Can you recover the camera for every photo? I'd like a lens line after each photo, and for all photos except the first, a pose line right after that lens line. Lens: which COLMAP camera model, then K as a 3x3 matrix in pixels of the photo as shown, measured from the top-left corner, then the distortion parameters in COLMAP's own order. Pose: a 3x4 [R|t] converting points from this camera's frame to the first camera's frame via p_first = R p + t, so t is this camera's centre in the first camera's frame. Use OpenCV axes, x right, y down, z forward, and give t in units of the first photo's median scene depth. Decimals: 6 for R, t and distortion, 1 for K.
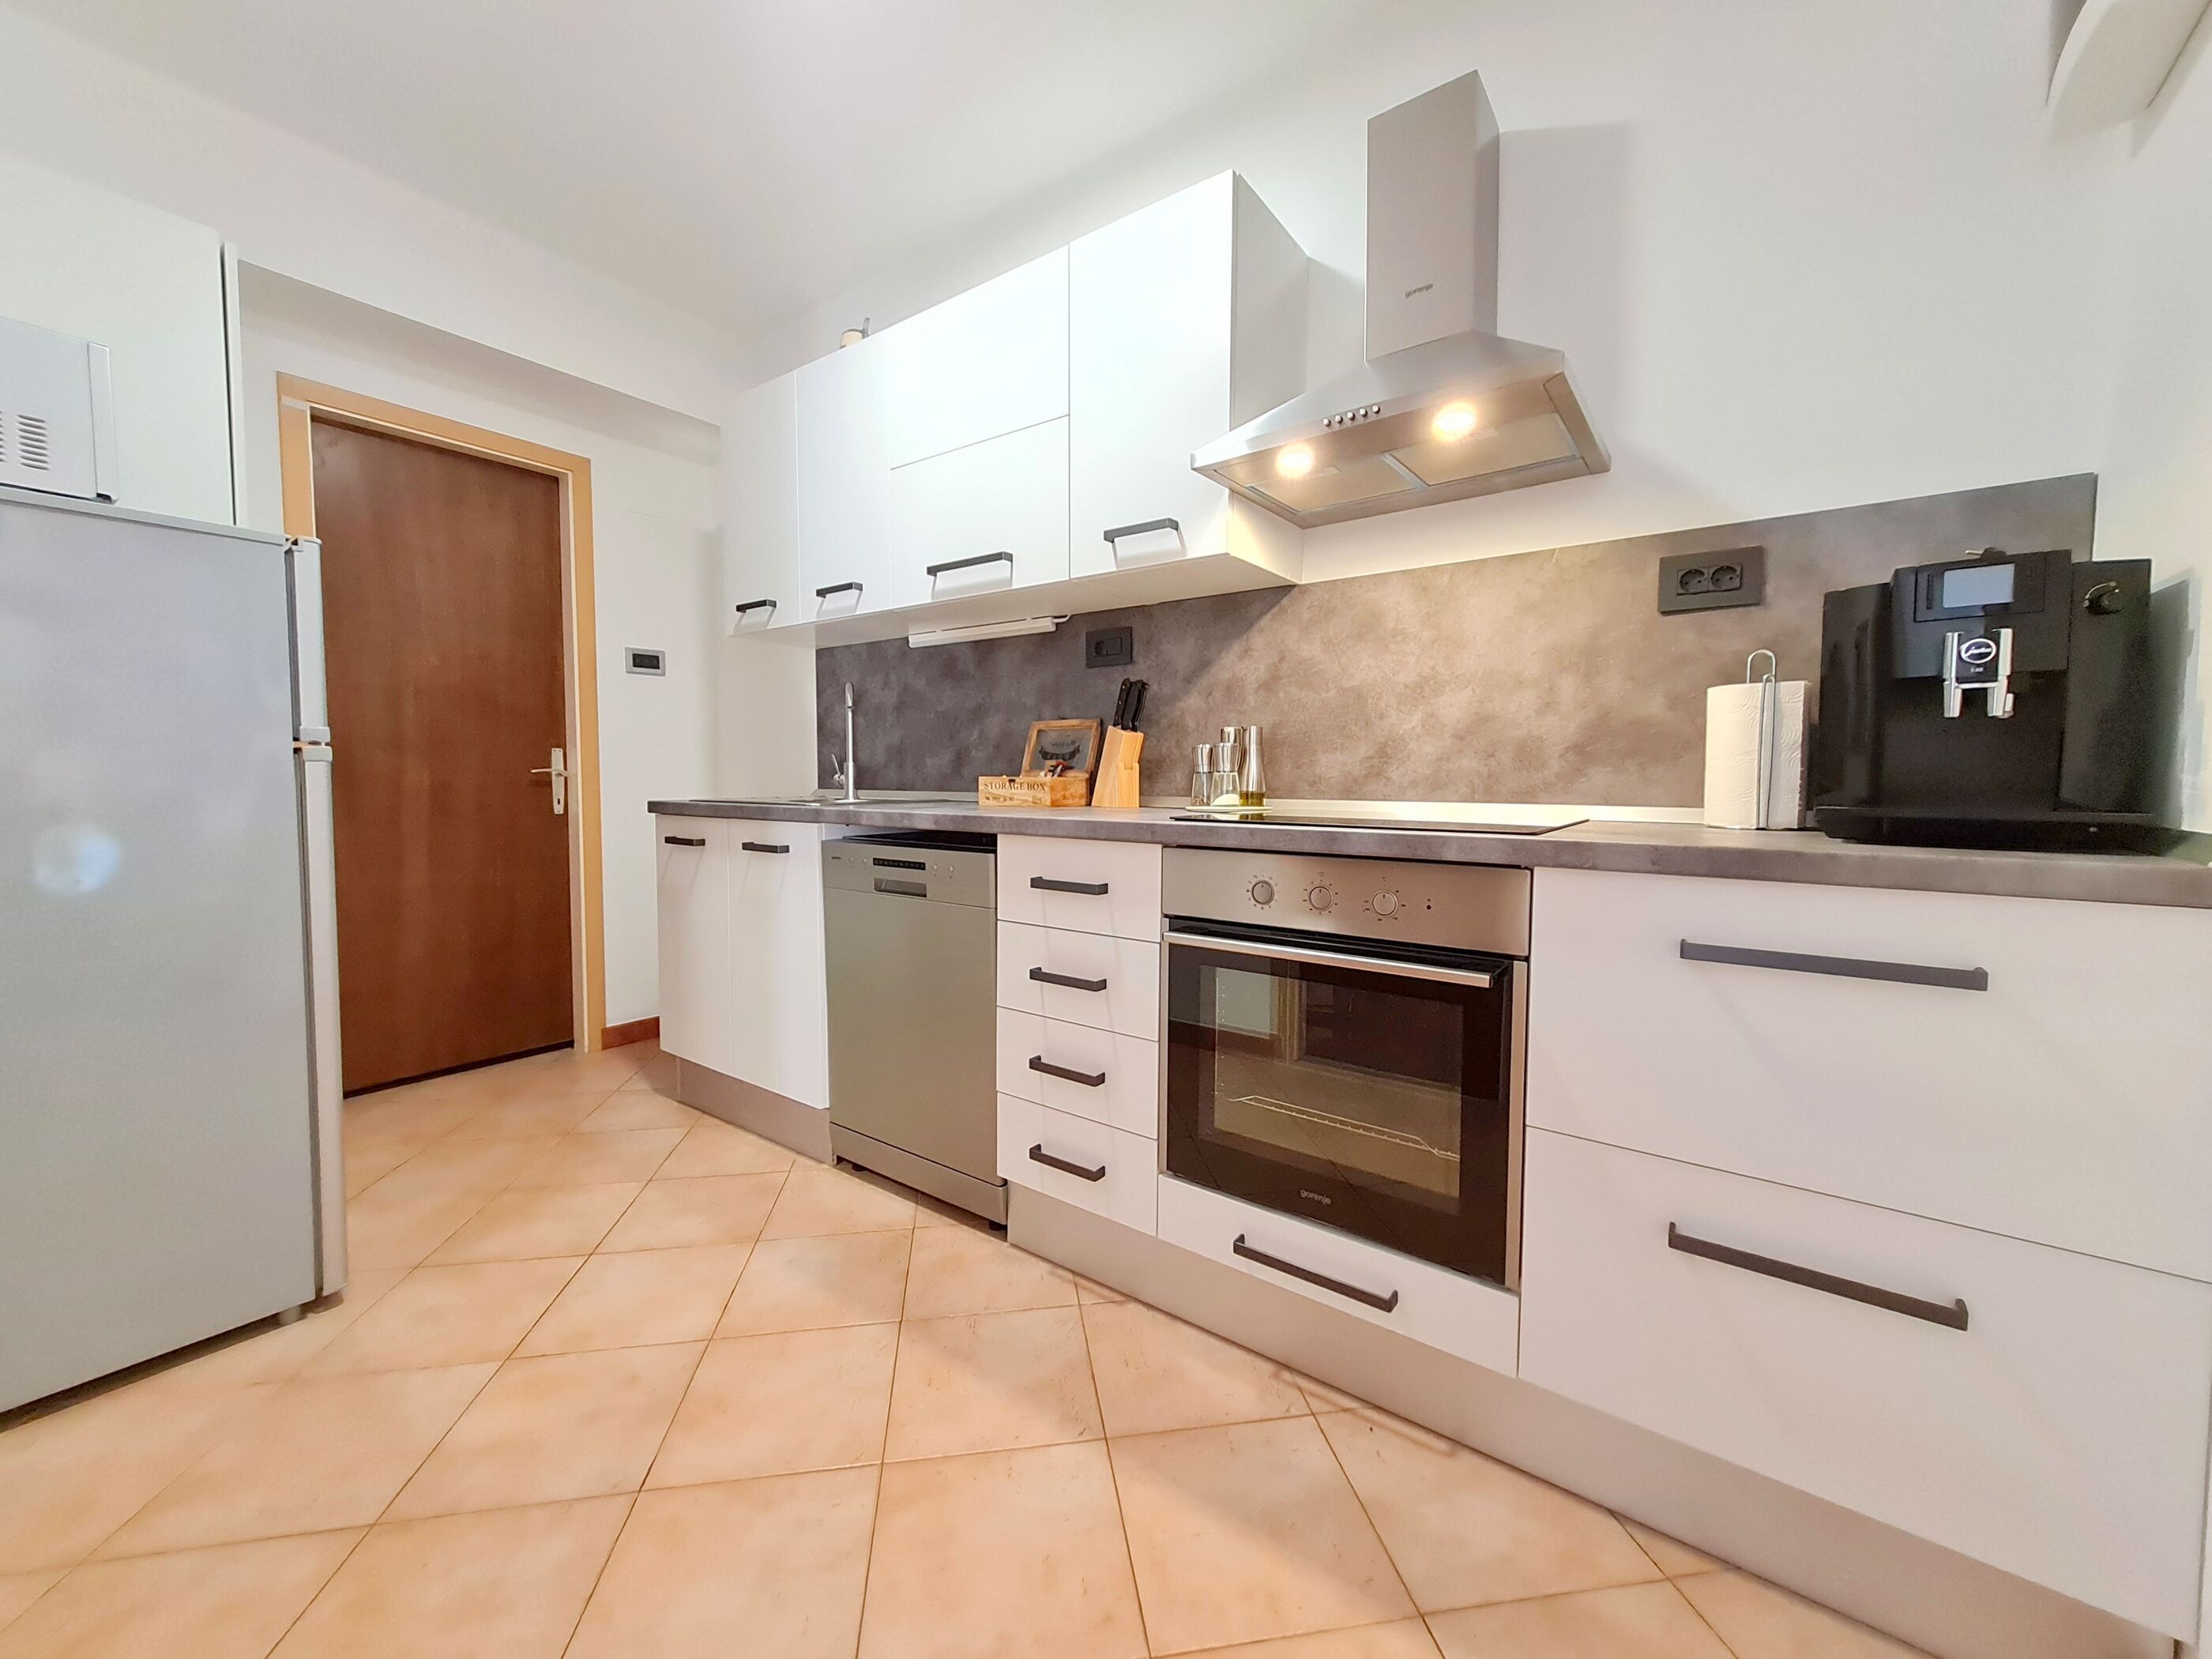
lens RADIAL K [[863.0, 0, 1094.5], [0, 863.0, 819.0], [0, 0, 1]] dist [0.004563, -0.000090]
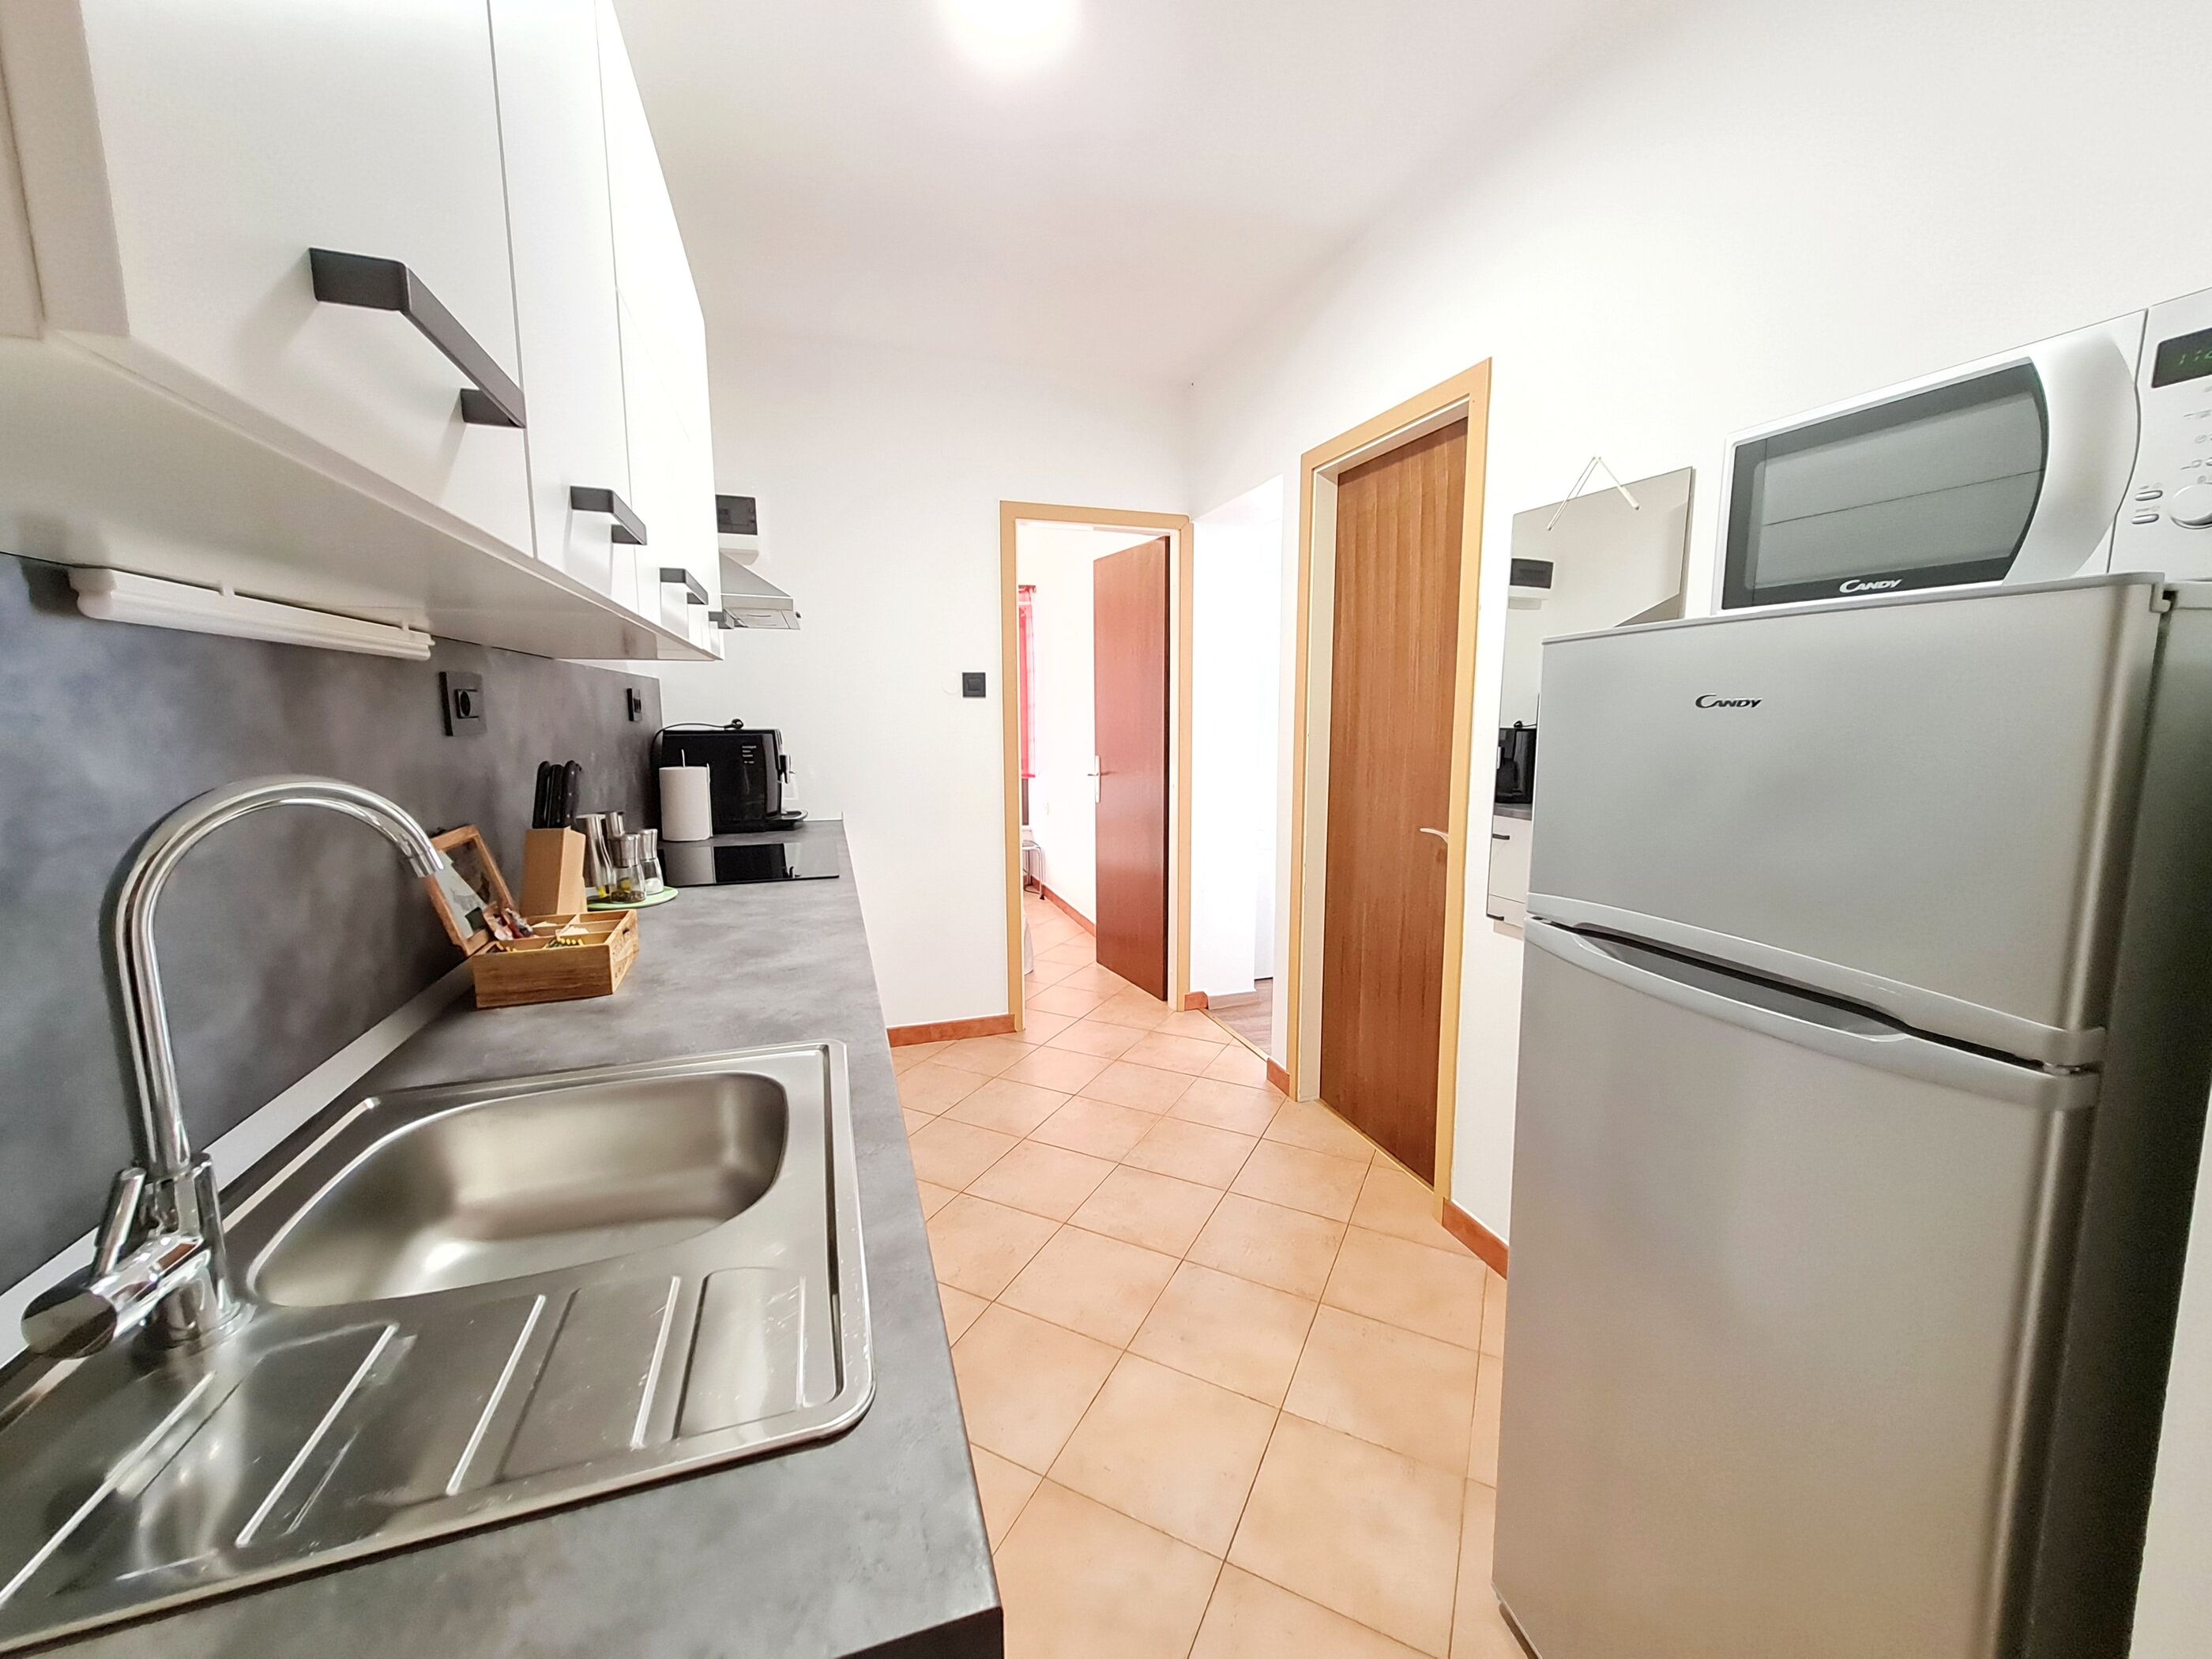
lens RADIAL K [[863.0, 0, 1108.2], [0, 863.0, 828.0], [0, 0, 1]] dist [0.004563, -0.000090]
pose [[-0.823766, -0.079958, 0.561263, -0.856936], [0.026583, 0.983468, 0.179122, -0.259453], [-0.566306, 0.162474, -0.808022, 1.538523]]
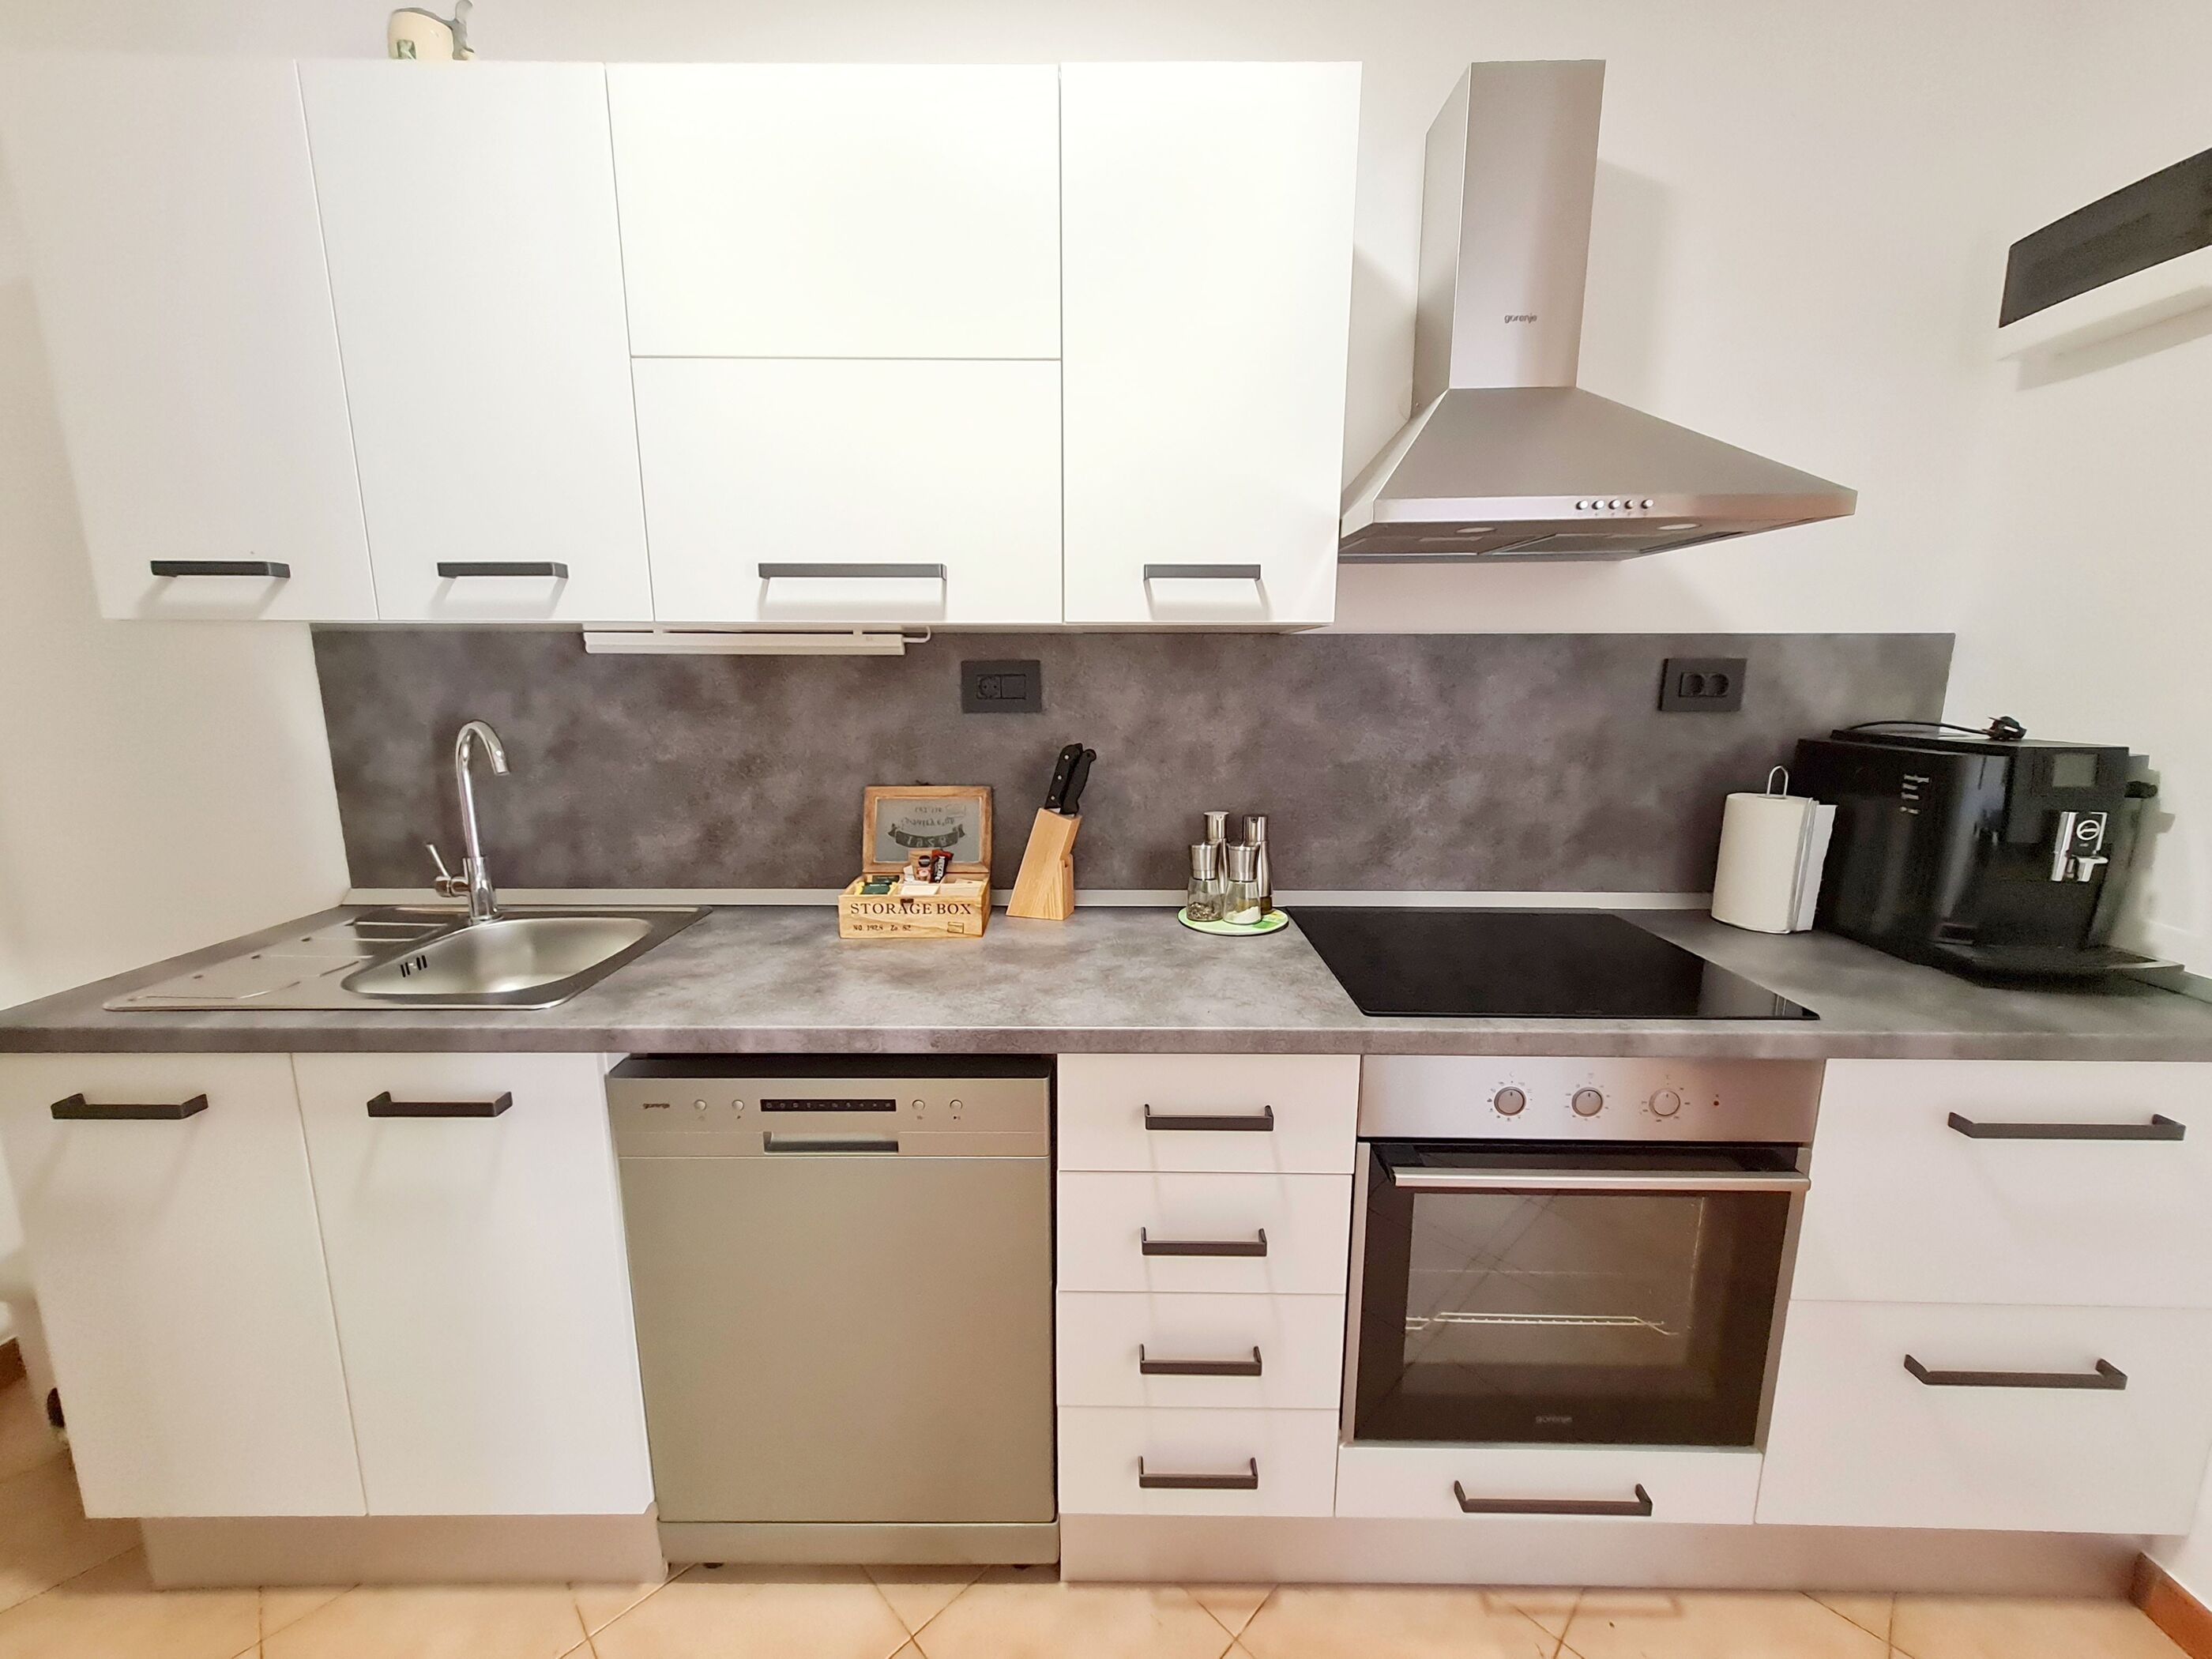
lens RADIAL K [[863.0, 0, 1113.4], [0, 863.0, 823.8], [0, 0, 1]] dist [0.004563, -0.000090]
pose [[0.805036, -0.106325, 0.583620, -0.415350], [0.033967, 0.990455, 0.133589, -0.221921], [-0.592253, -0.087720, 0.800963, 0.455832]]
